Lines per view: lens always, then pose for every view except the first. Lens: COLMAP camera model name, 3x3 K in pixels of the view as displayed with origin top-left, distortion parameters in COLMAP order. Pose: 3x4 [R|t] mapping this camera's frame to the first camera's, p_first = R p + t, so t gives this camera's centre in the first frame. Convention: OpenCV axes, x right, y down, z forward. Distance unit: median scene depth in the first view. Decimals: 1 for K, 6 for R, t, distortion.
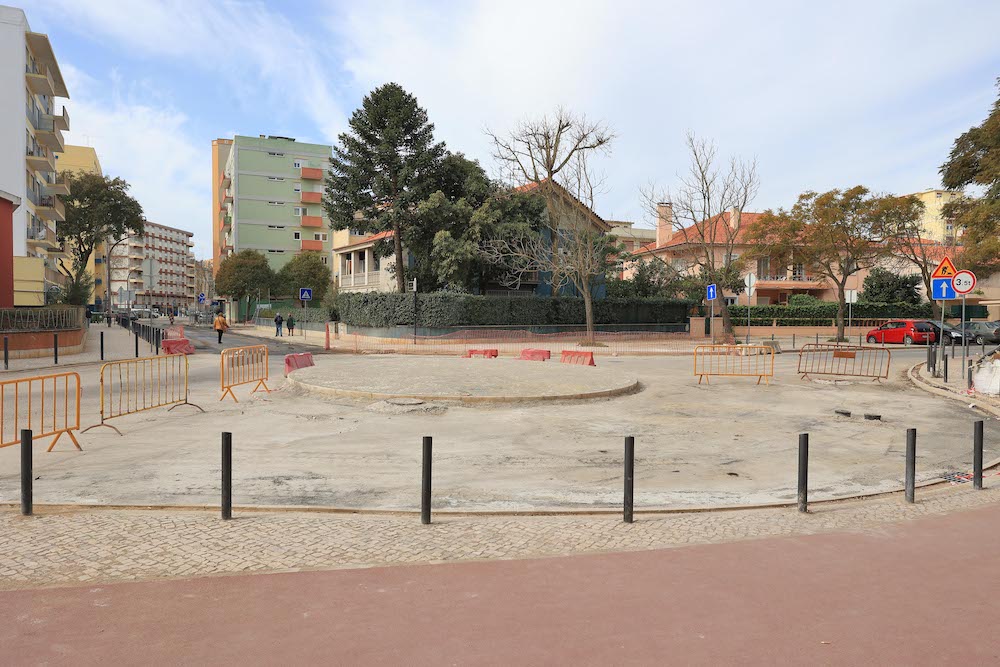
lens RADIAL K [[662.5, 0, 500.0], [0, 662.5, 333.5], [0, 0, 1]] dist [0.006904, 0.002822]
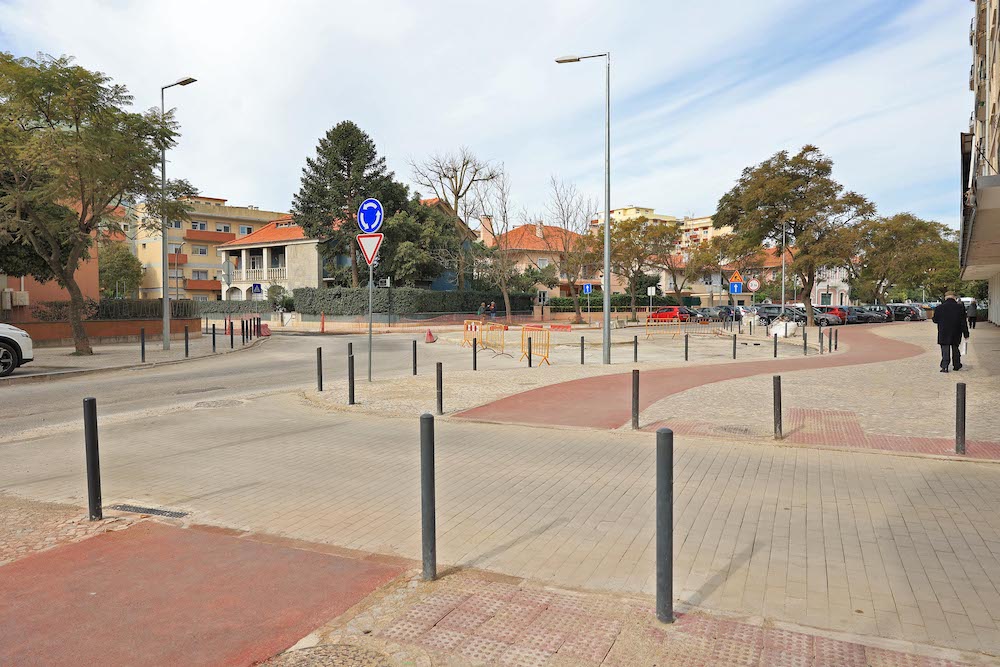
lens RADIAL K [[662.5, 0, 500.0], [0, 662.5, 333.5], [0, 0, 1]] dist [0.006904, 0.002822]
pose [[0.916711, -0.024144, 0.398820, -0.399405], [0.019592, 0.999688, 0.015486, 0.011378], [-0.399070, -0.006383, 0.916898, -0.264439]]
